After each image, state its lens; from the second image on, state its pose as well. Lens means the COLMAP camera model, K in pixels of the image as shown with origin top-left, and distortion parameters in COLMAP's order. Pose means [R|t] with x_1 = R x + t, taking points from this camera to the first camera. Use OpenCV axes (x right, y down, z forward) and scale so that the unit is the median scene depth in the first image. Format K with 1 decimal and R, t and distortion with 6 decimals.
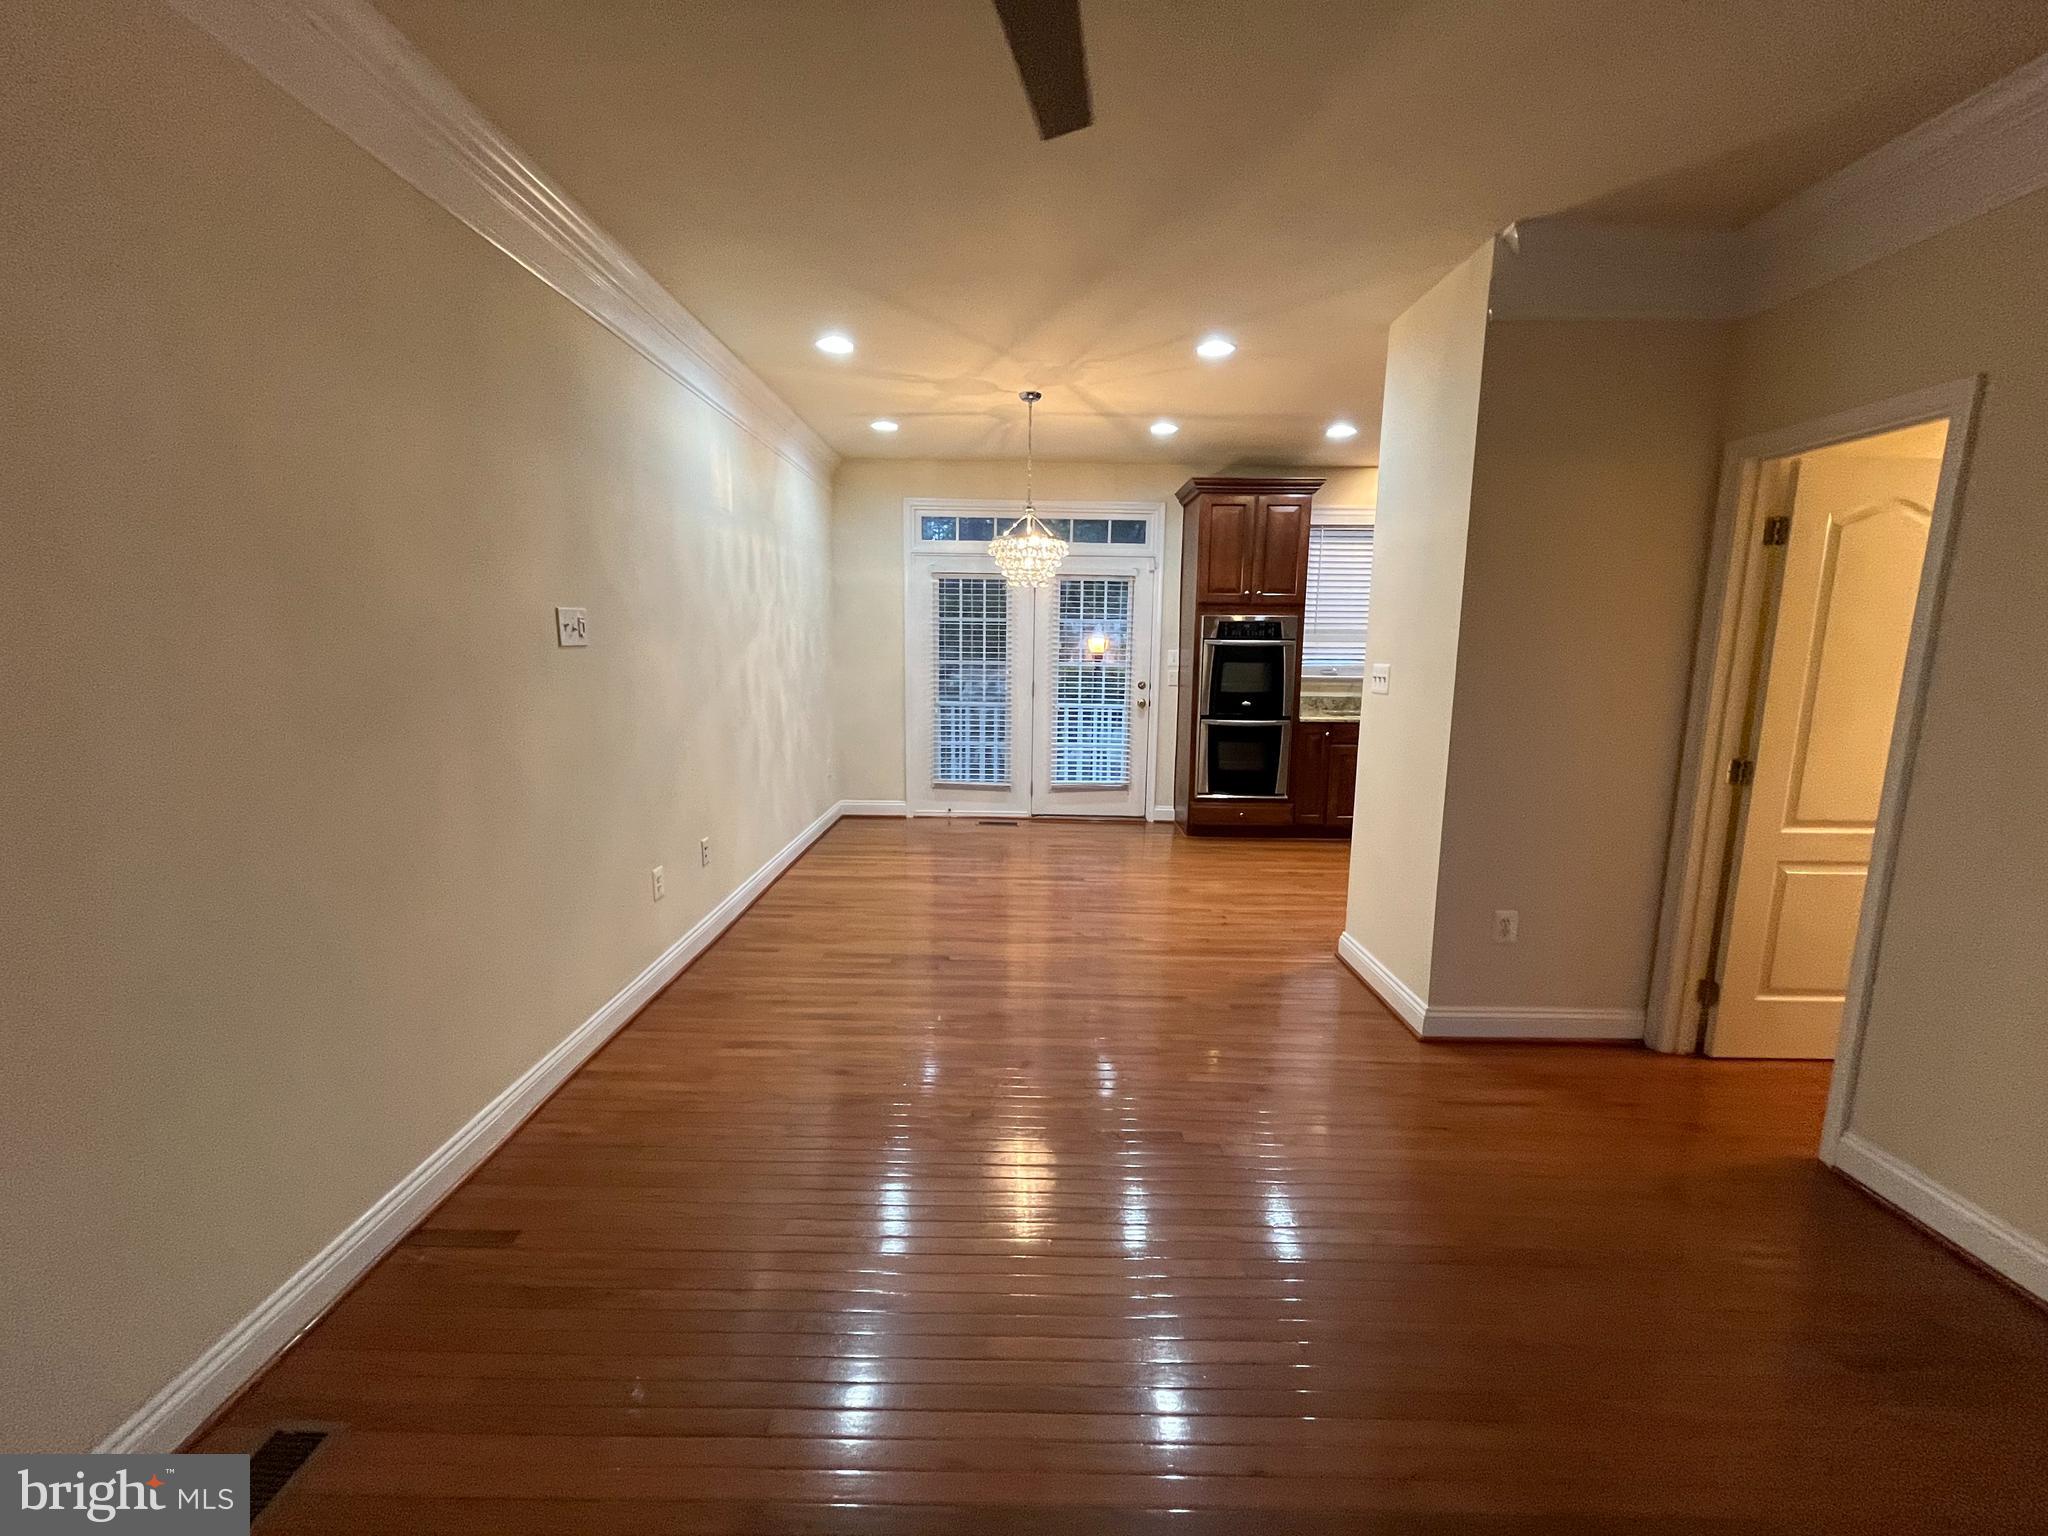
lens RADIAL K [[830.5, 0, 1017.6], [0, 830.5, 767.6], [0, 0, 1]] dist [-0.002197, -0.000601]
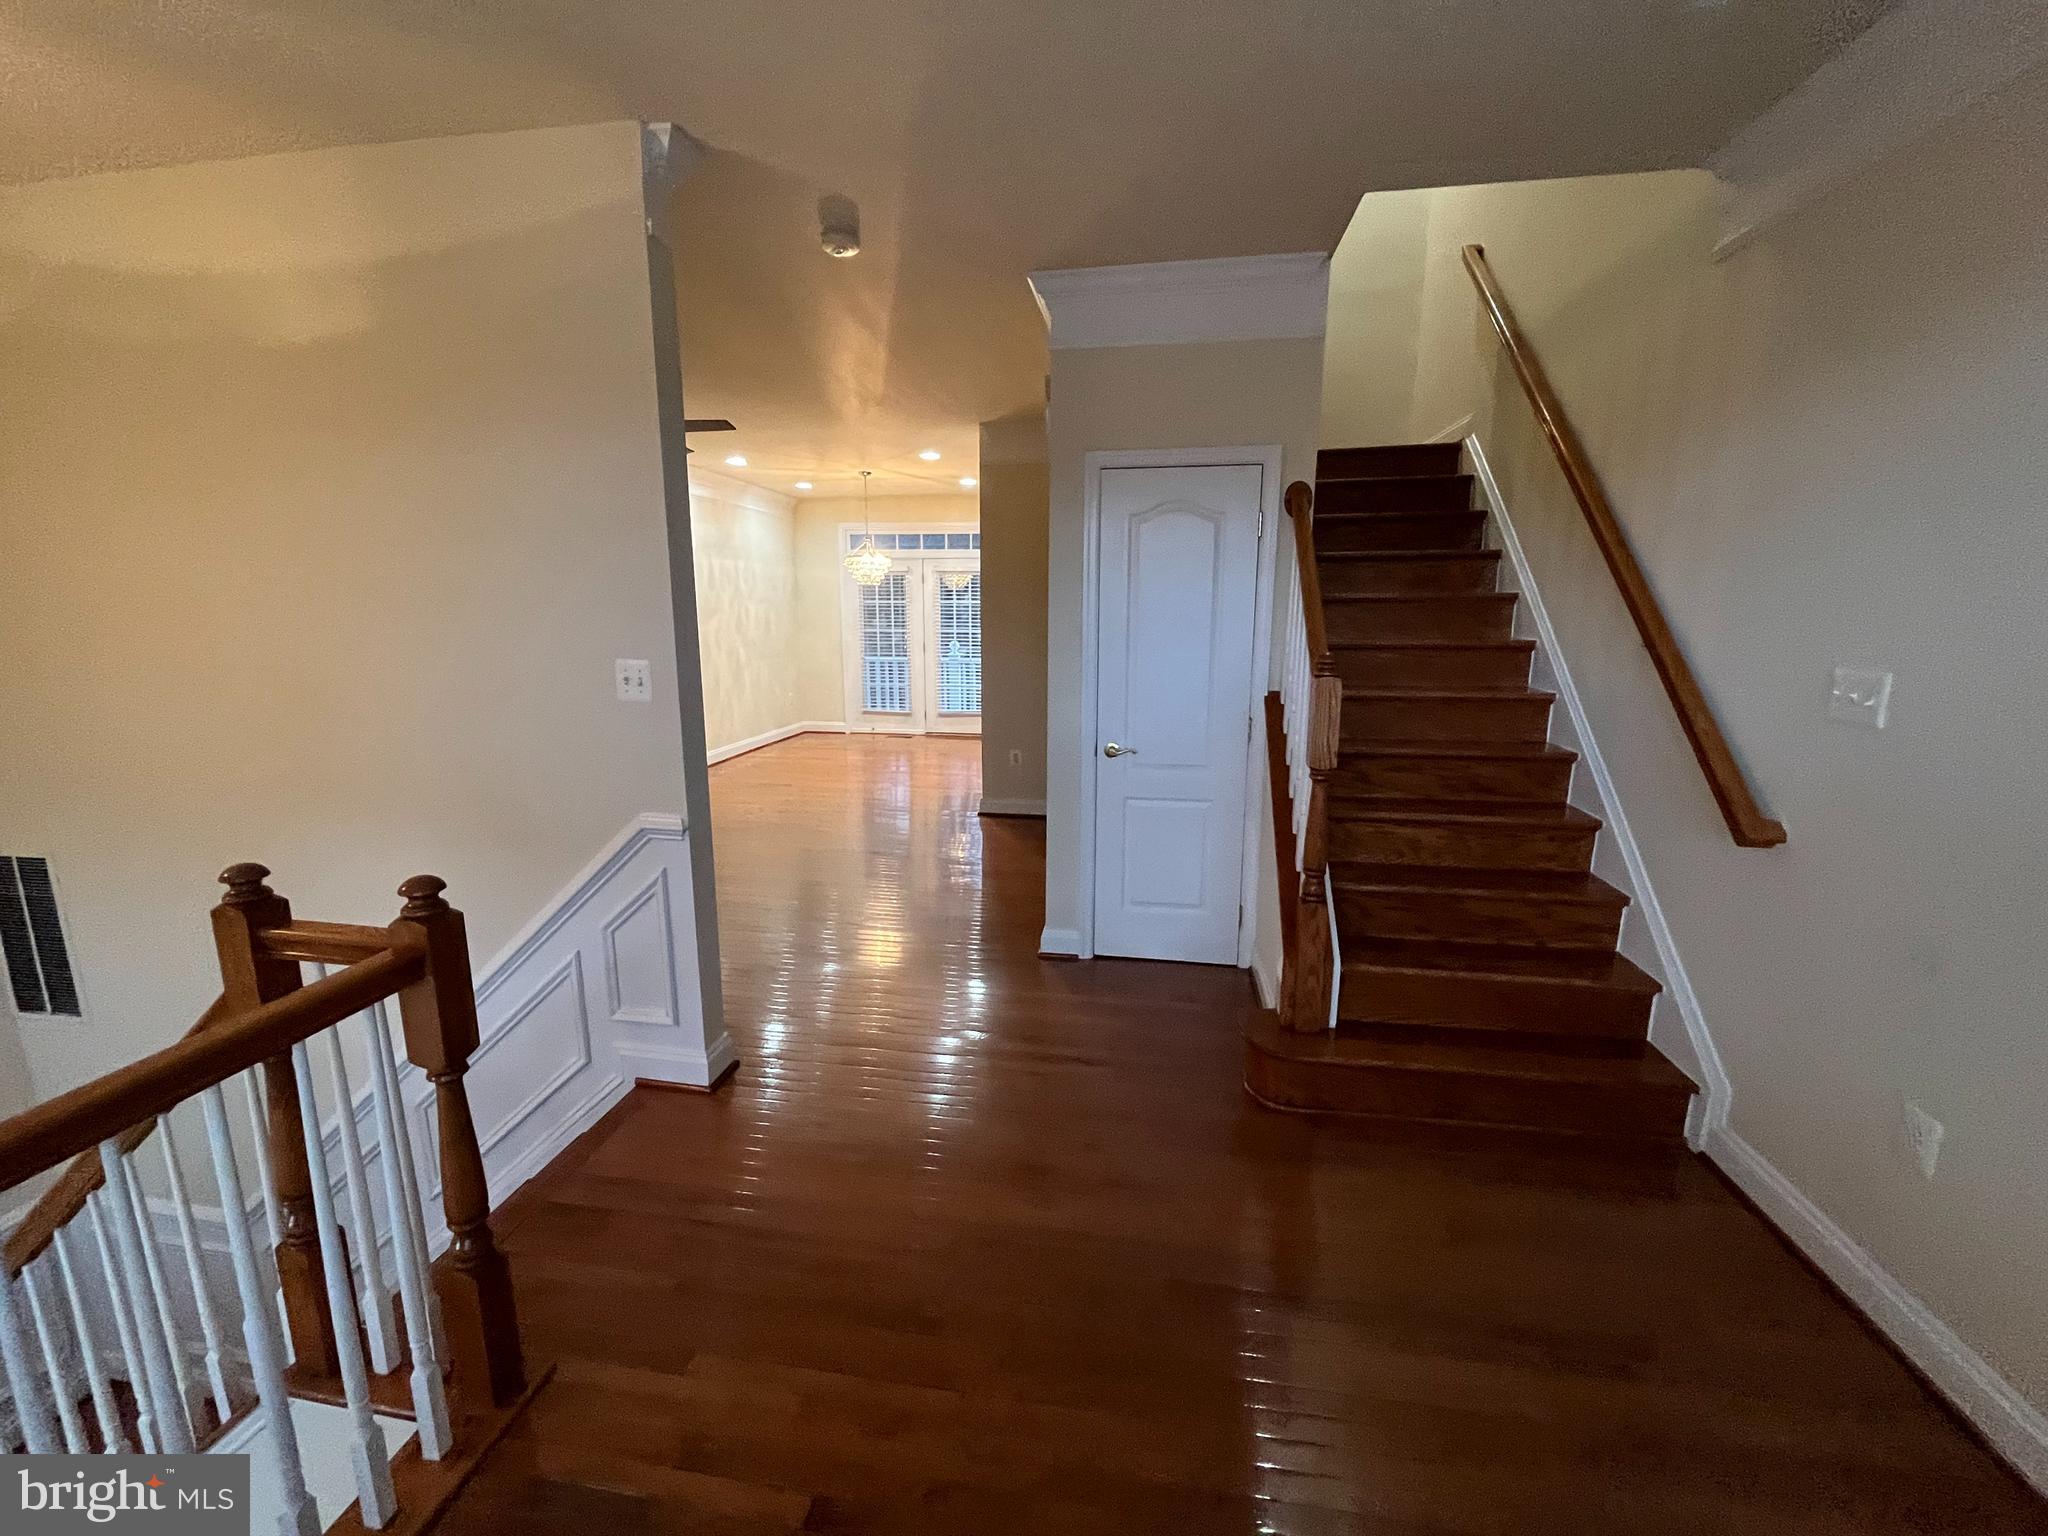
lens RADIAL K [[835.6, 0, 1018.3], [0, 835.6, 765.5], [0, 0, 1]] dist [-0.001935, -0.000146]
pose [[0.988058, 0.018520, -0.152968, 0.426281], [-0.013788, 0.999395, 0.031941, 0.068131], [0.153467, -0.029450, 0.987715, -0.477079]]
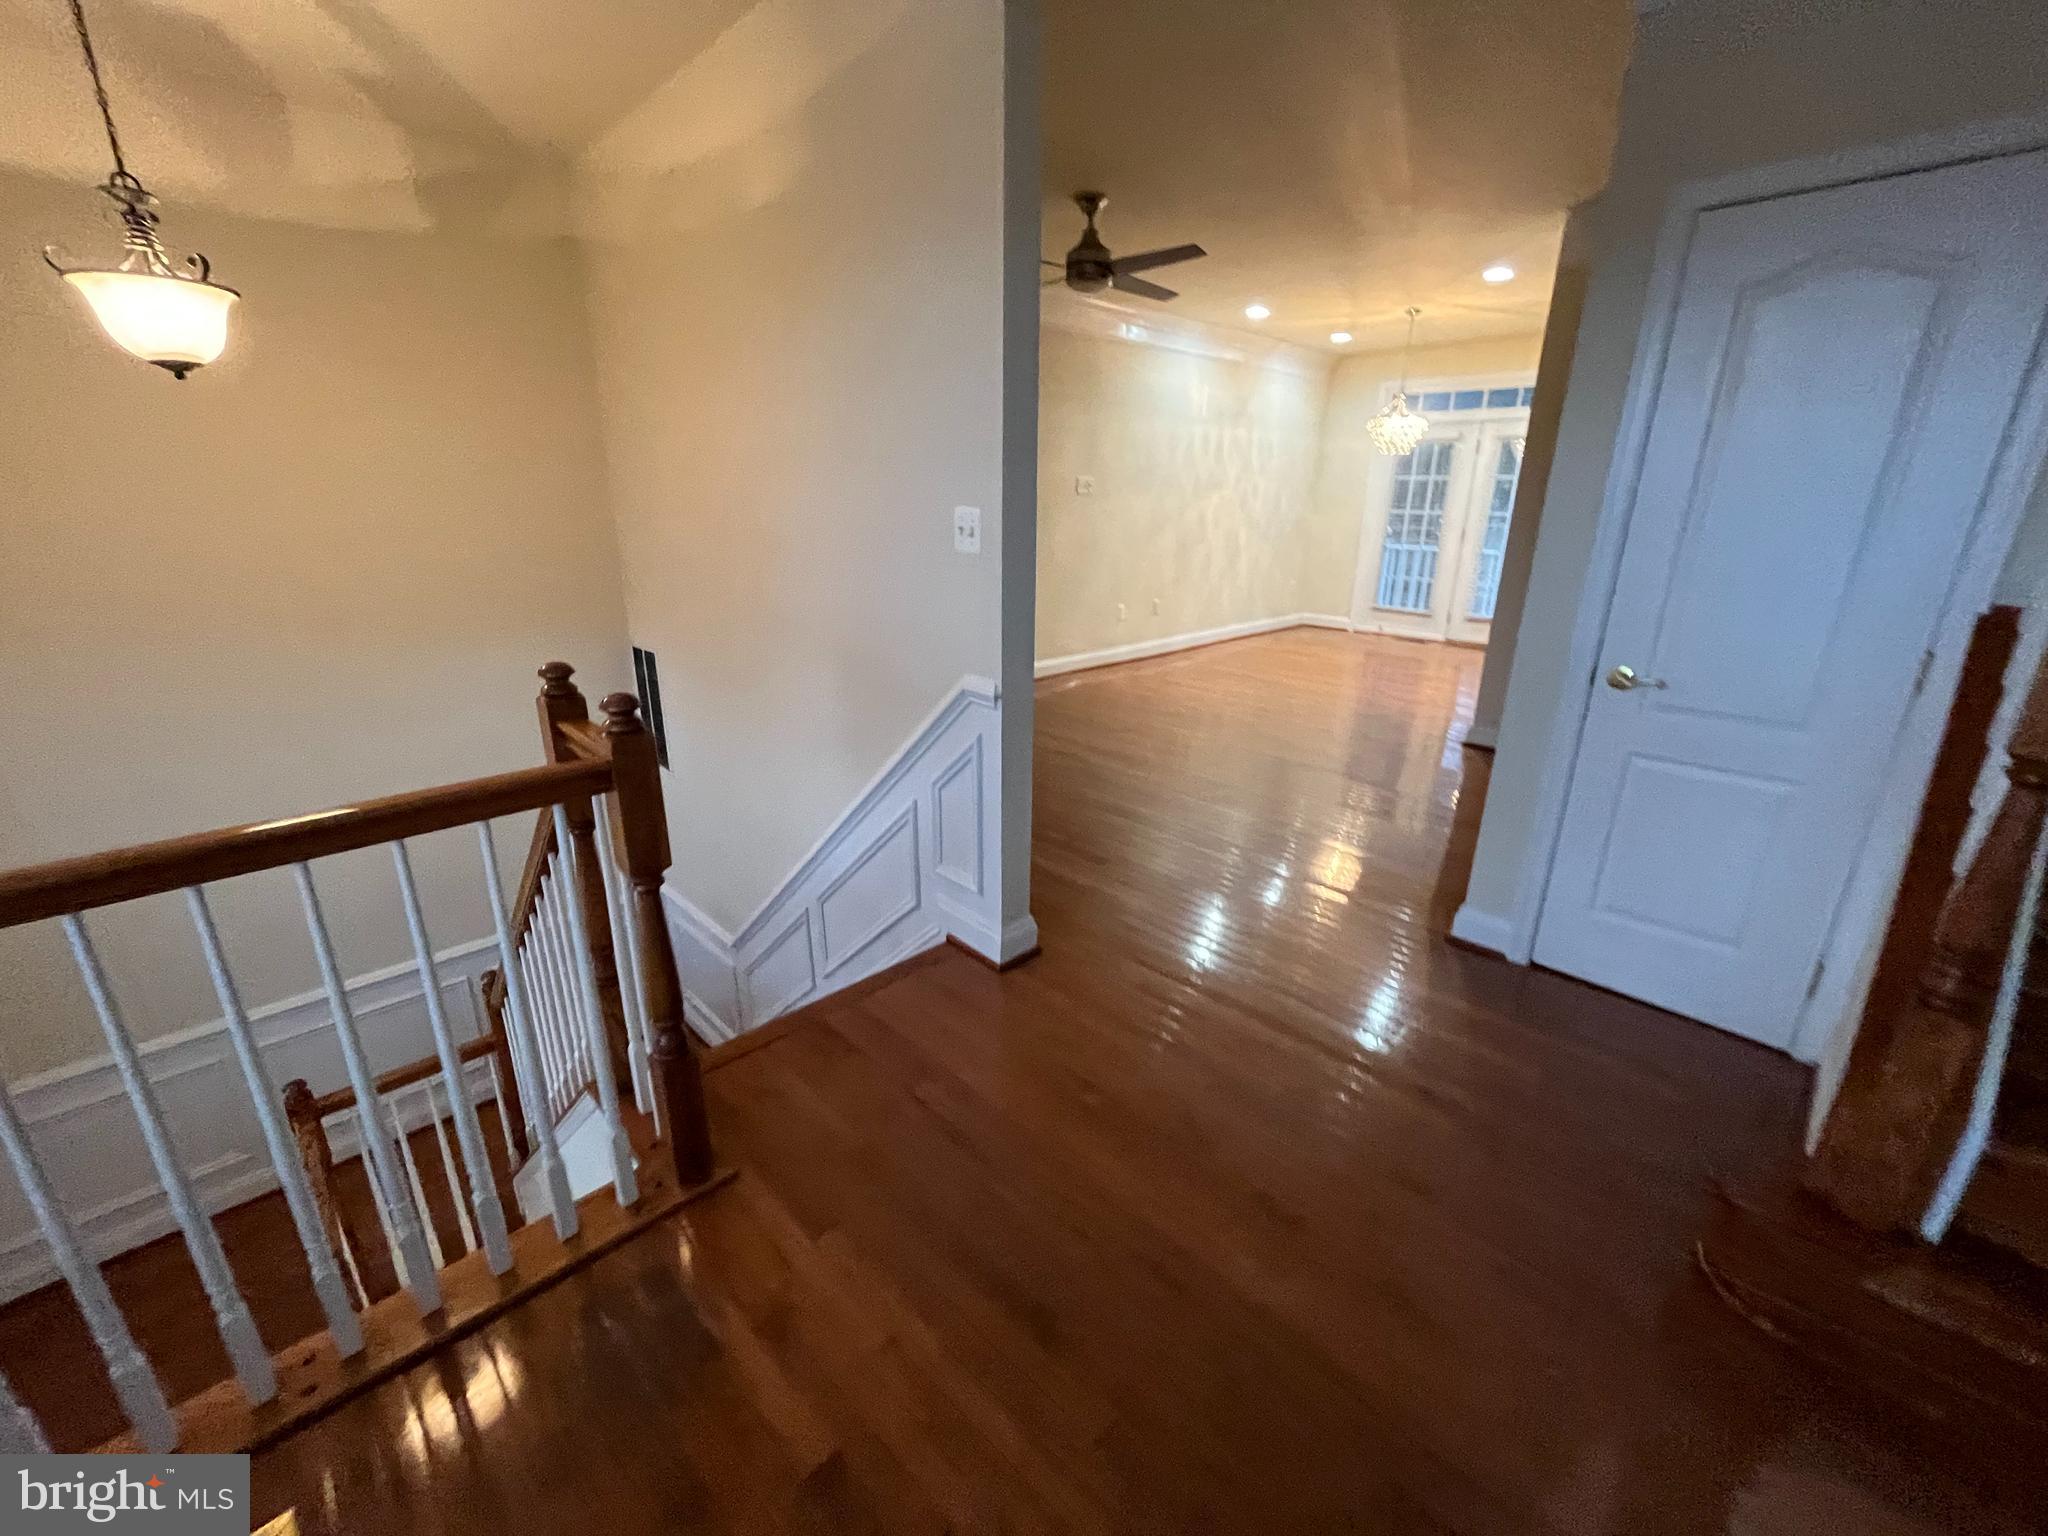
lens RADIAL K [[830.5, 0, 1017.6], [0, 830.5, 767.6], [0, 0, 1]] dist [-0.002197, -0.000601]
pose [[0.701546, 0.217580, -0.678595, 0.471817], [-0.109468, 0.973851, 0.199077, 0.069551], [0.704166, -0.065377, 0.707019, -0.365053]]
